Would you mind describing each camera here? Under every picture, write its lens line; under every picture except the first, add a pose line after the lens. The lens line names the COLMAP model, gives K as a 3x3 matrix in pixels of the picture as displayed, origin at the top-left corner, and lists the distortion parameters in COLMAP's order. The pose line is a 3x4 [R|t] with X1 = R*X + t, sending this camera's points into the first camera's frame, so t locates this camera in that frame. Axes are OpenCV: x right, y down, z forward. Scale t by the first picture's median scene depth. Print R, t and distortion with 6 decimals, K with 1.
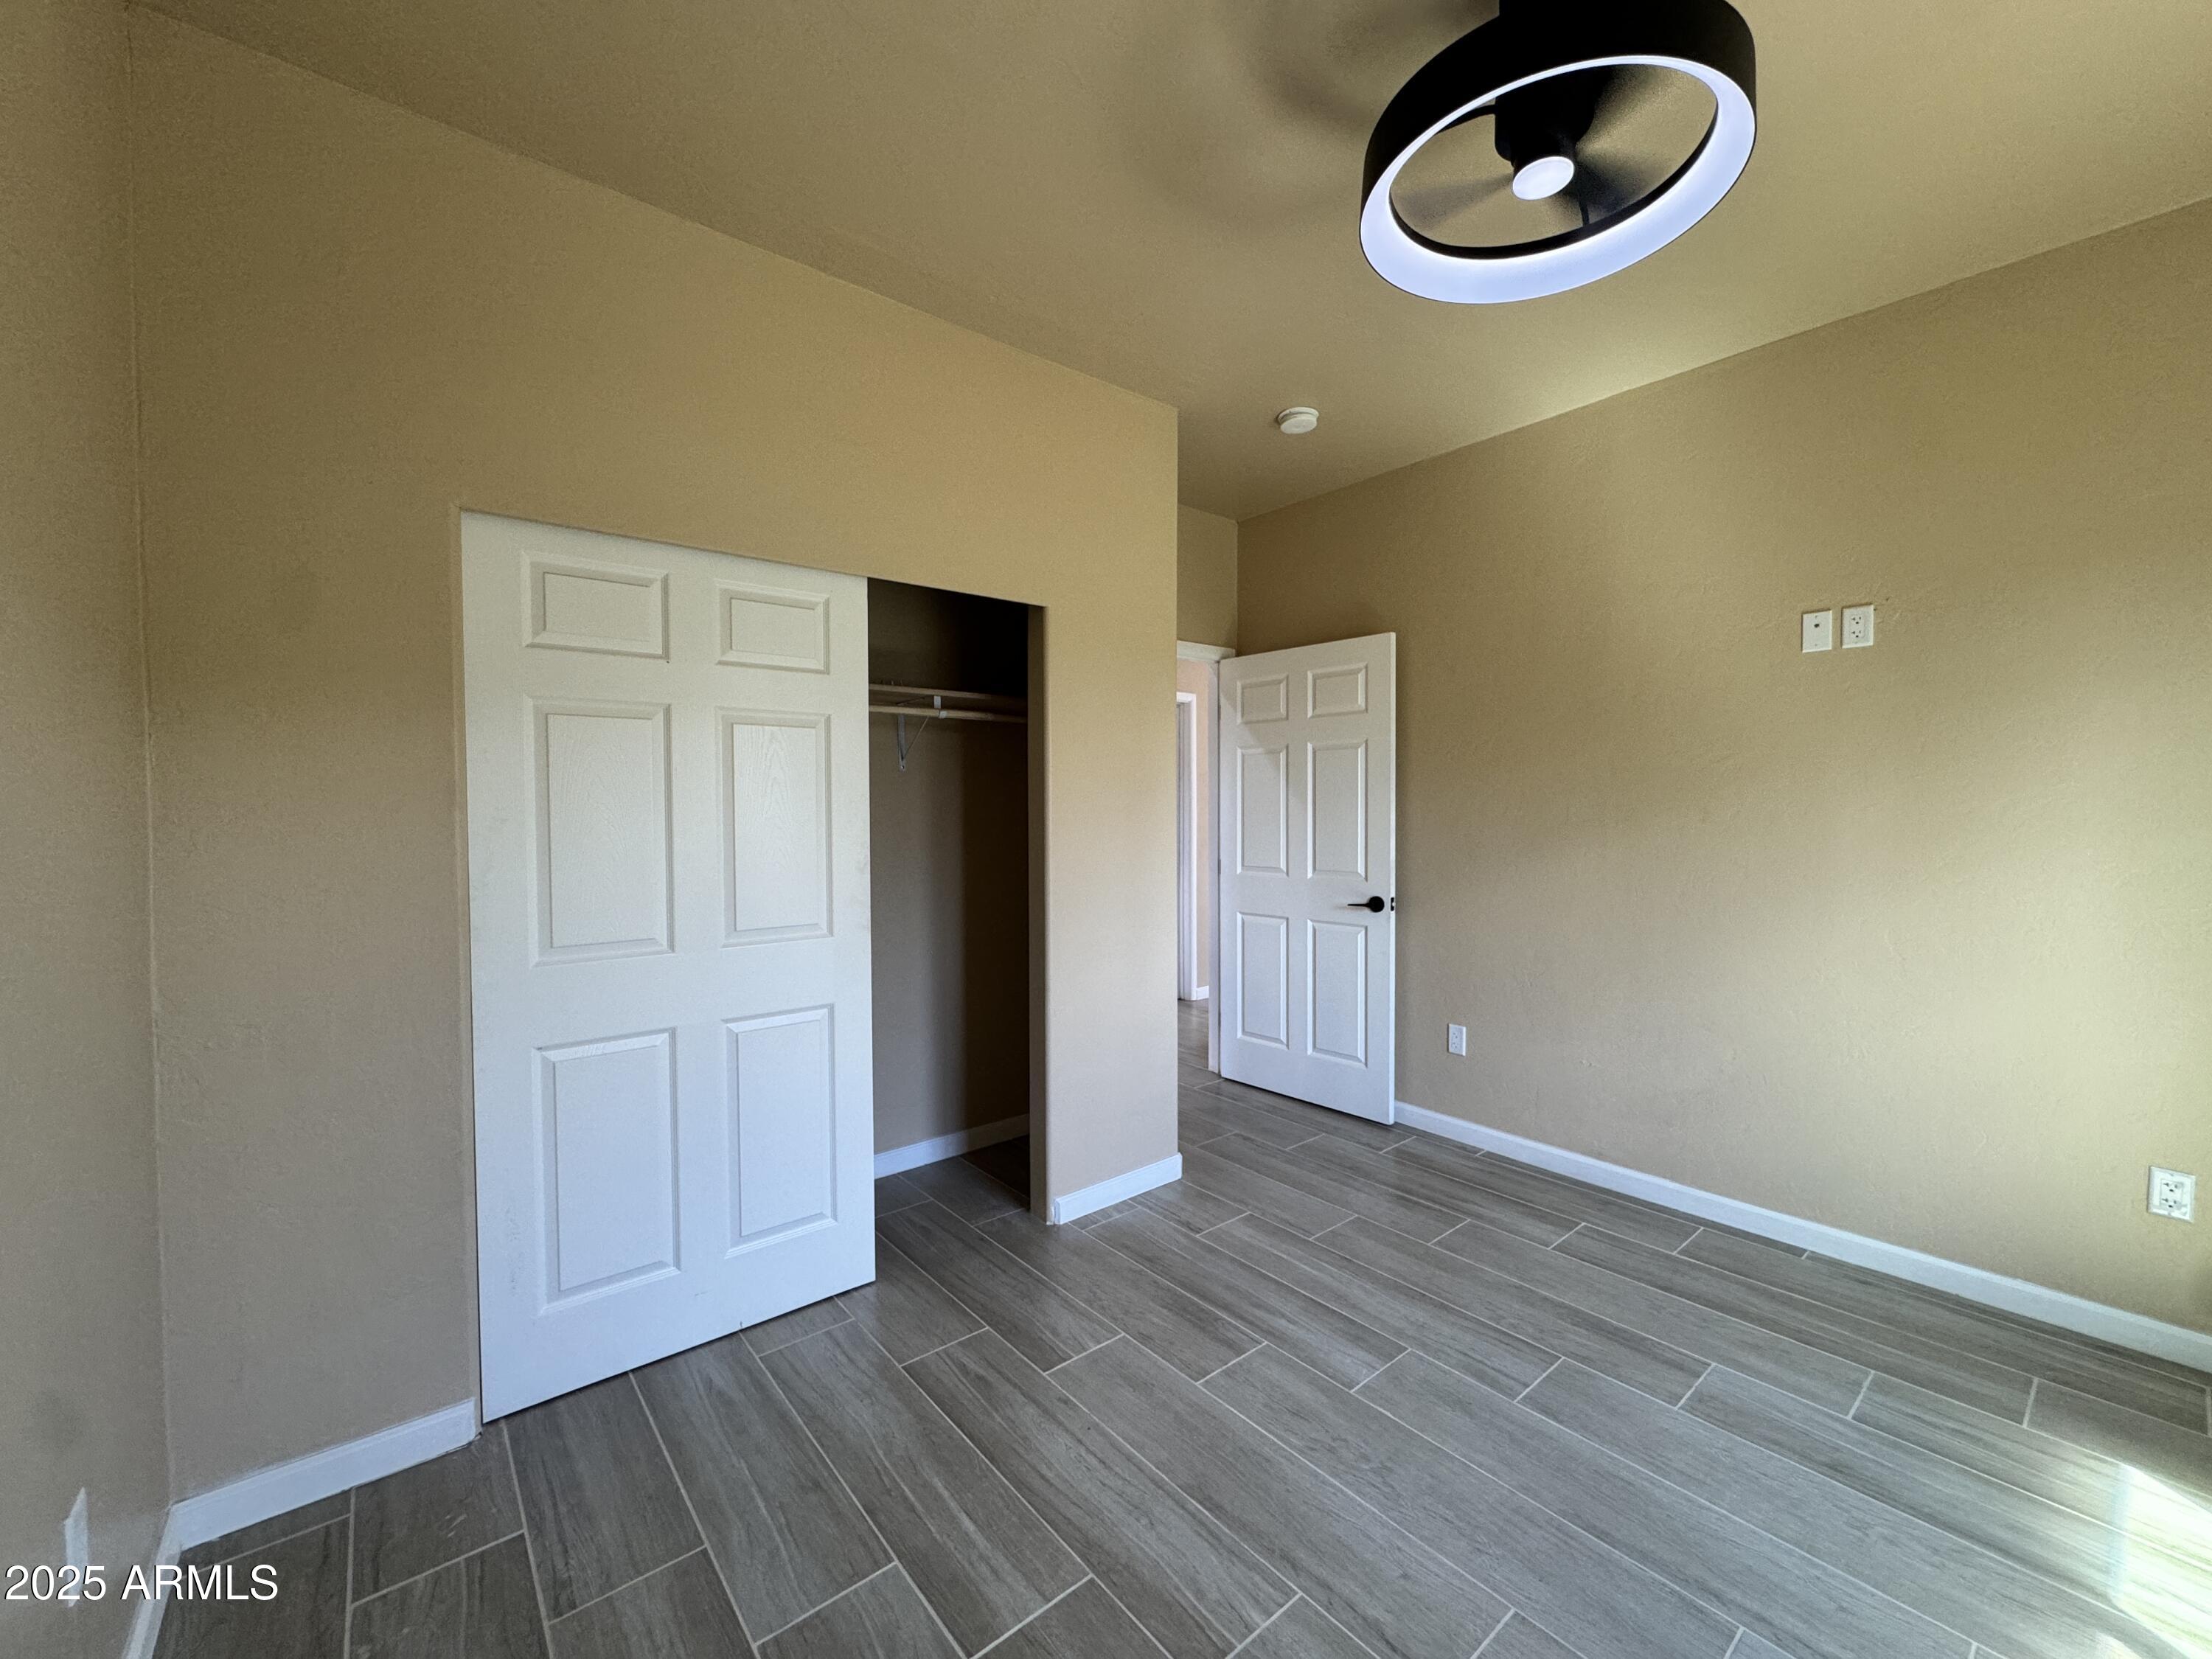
lens RADIAL K [[886.5, 0, 1104.6], [0, 886.5, 828.2], [0, 0, 1]] dist [-0.001848, -0.000060]
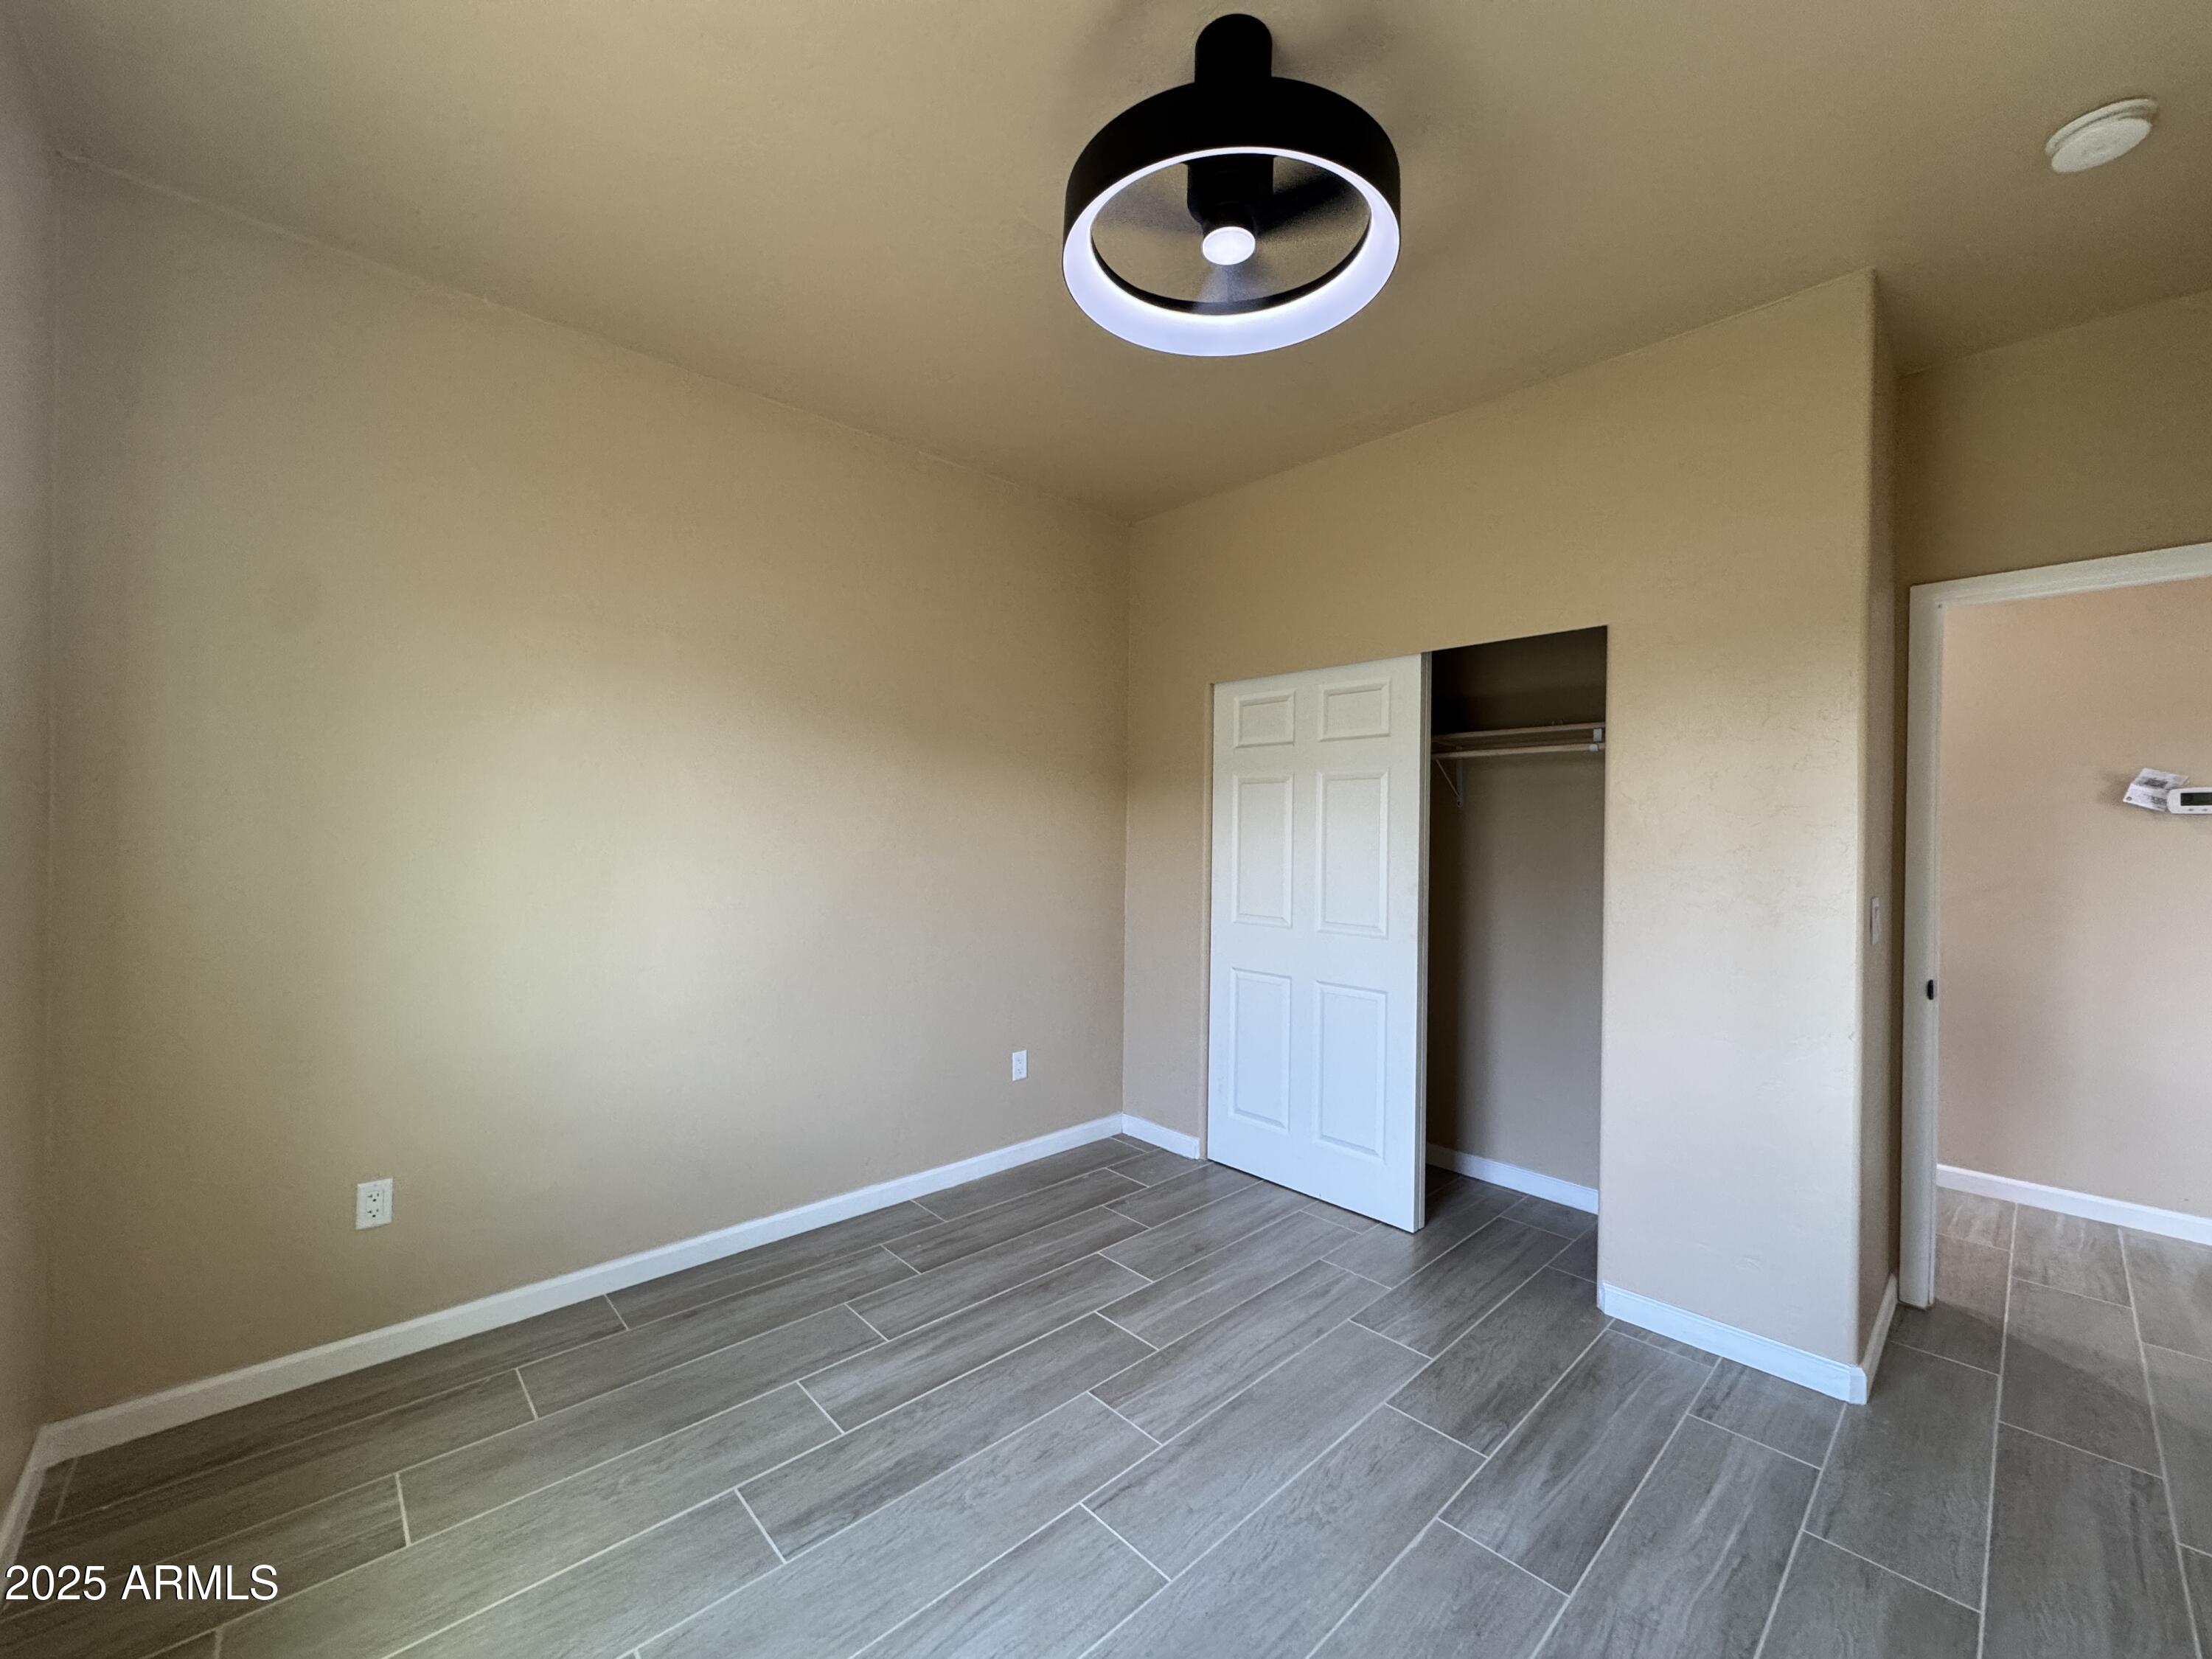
lens RADIAL K [[881.9, 0, 1103.3], [0, 881.9, 828.4], [0, 0, 1]] dist [-0.003186, -0.000823]
pose [[0.065051, 0.002985, -0.997877, 1.011311], [-0.039983, 0.999200, 0.000382, -0.023404], [0.997081, 0.039874, 0.065118, 0.535824]]
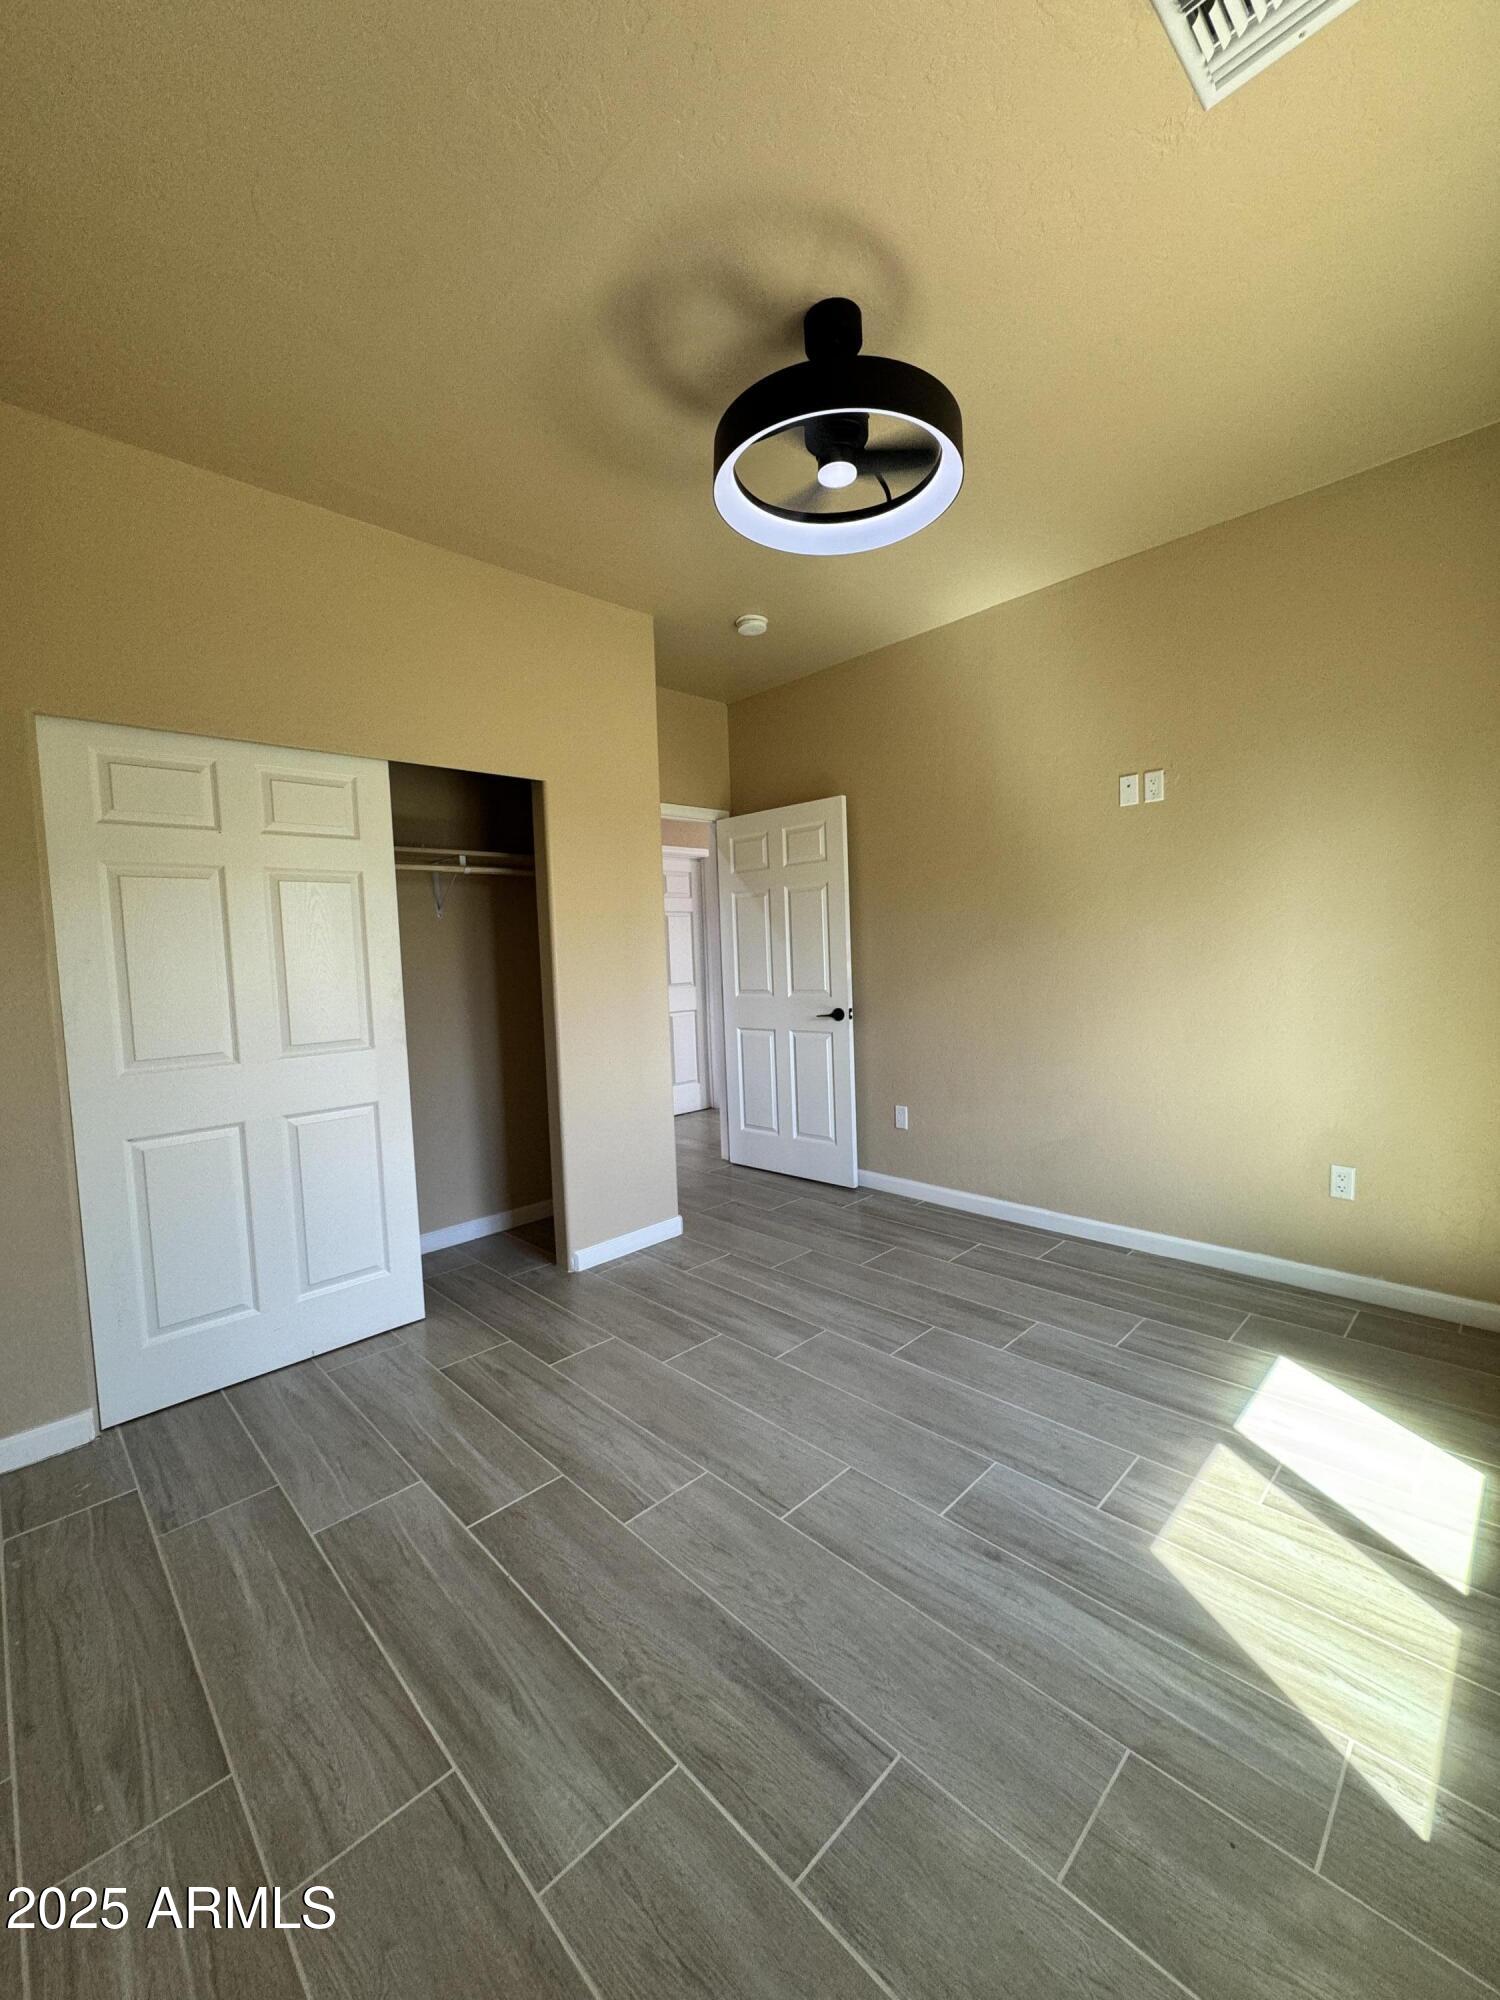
lens RADIAL K [[799.5, 0, 747.7], [0, 799.5, 1001.4], [0, 0, 1]] dist [-0.001703, 0.000103]
pose [[0.995771, -0.039647, 0.082874, 0.141322], [0.036784, 0.998682, 0.035791, 0.036591], [-0.084184, -0.032591, 0.995917, -0.187899]]
